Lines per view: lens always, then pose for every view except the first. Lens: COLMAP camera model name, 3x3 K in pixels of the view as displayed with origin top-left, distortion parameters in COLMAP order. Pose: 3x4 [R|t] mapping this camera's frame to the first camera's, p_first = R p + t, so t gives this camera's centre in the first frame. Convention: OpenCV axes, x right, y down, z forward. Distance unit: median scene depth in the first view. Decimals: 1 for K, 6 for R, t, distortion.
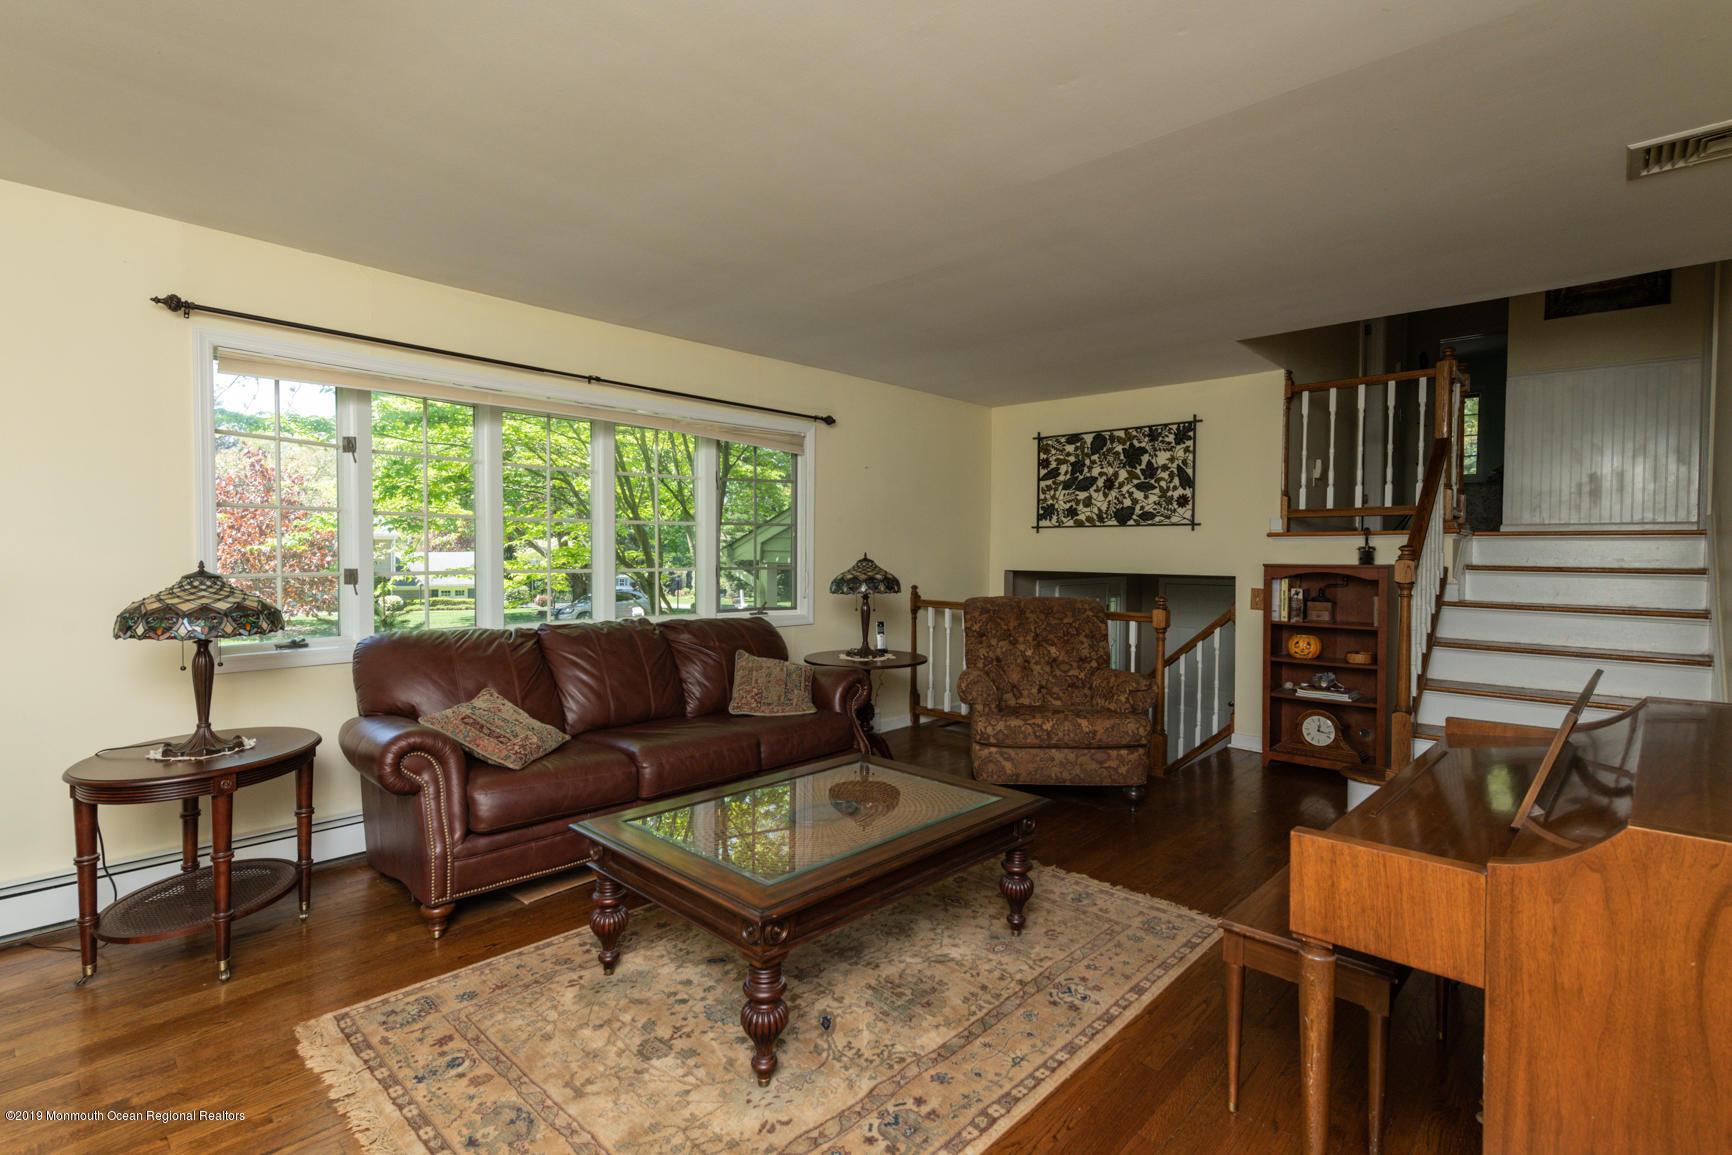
lens RADIAL K [[816.3, 0, 866.0], [0, 816.3, 577.5], [0, 0, 1]] dist [0.000119, -0.000009]
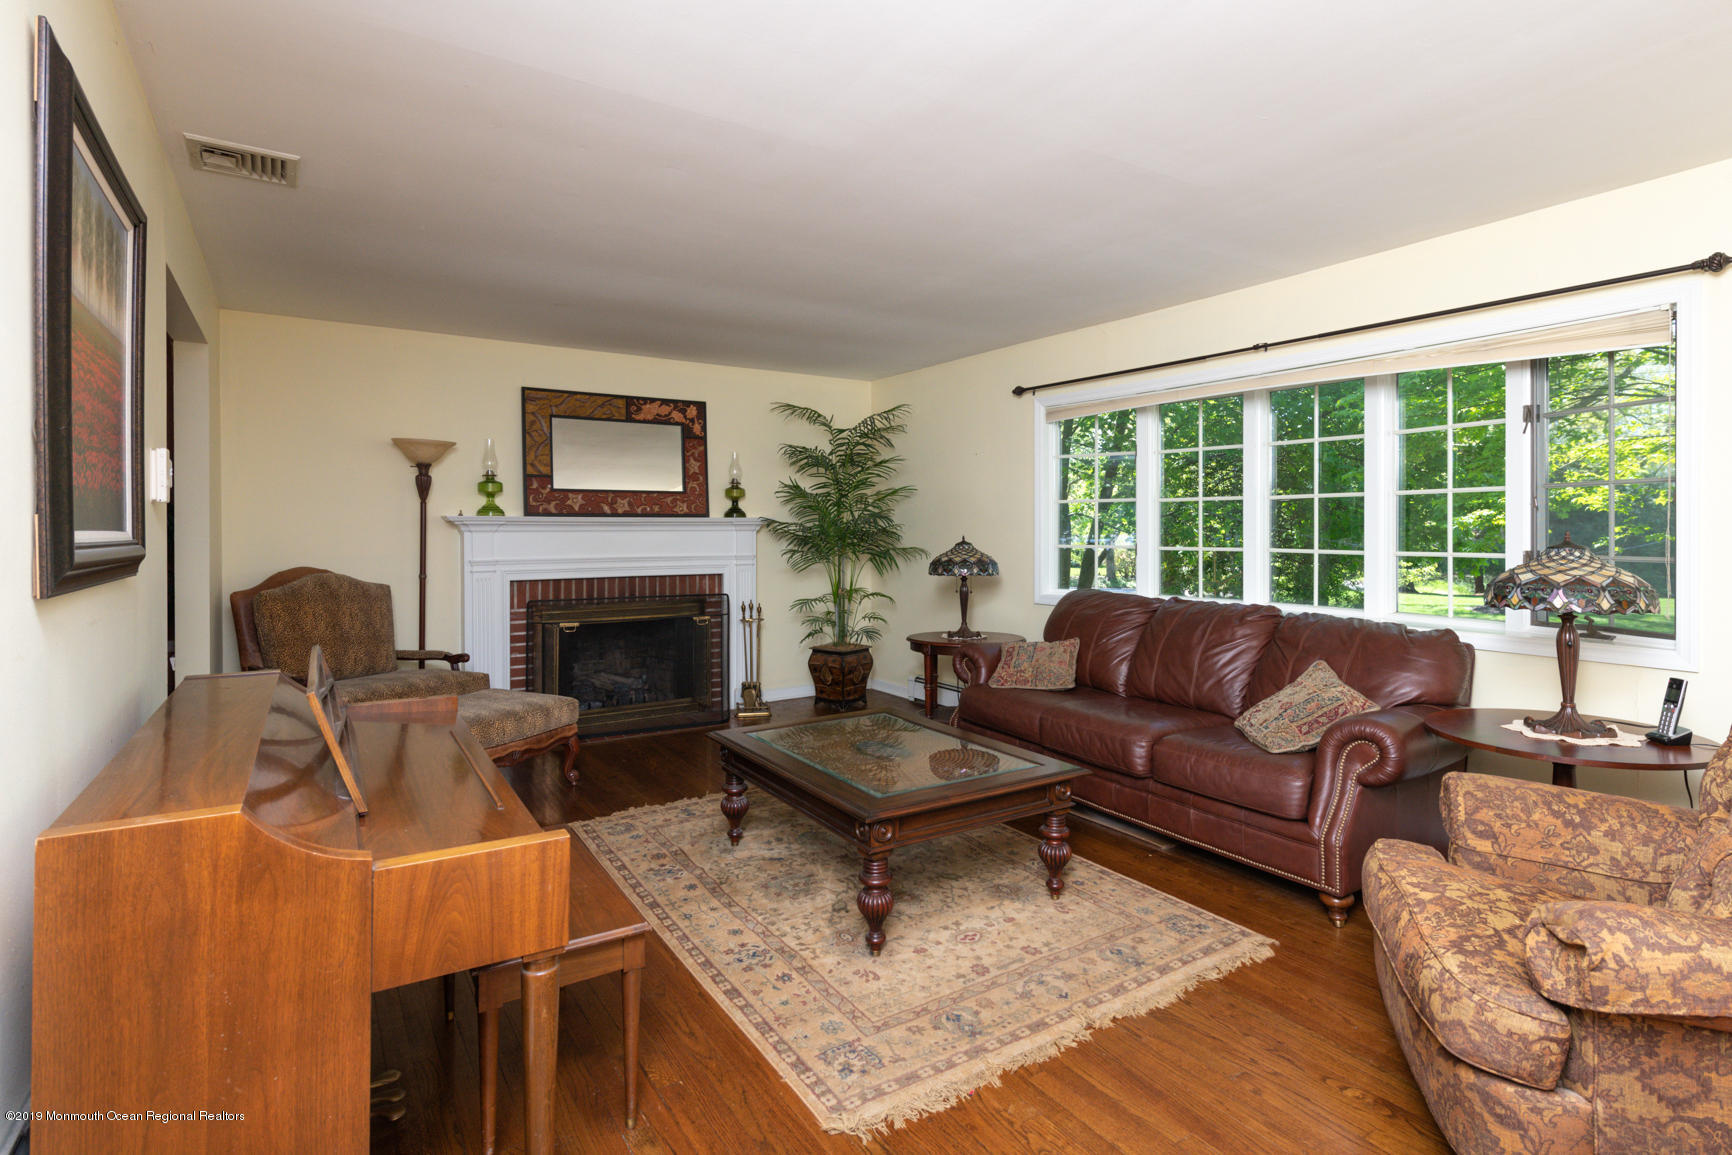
lens RADIAL K [[856.4, 0, 866.0], [0, 856.4, 527.4], [0, 0, 1]] dist [0.001116, 0.000079]
pose [[-0.237207, 0.000456, -0.971459, 1.045780], [-0.024831, 0.999670, 0.006532, -0.042539], [0.971142, 0.025672, -0.237117, 1.130641]]
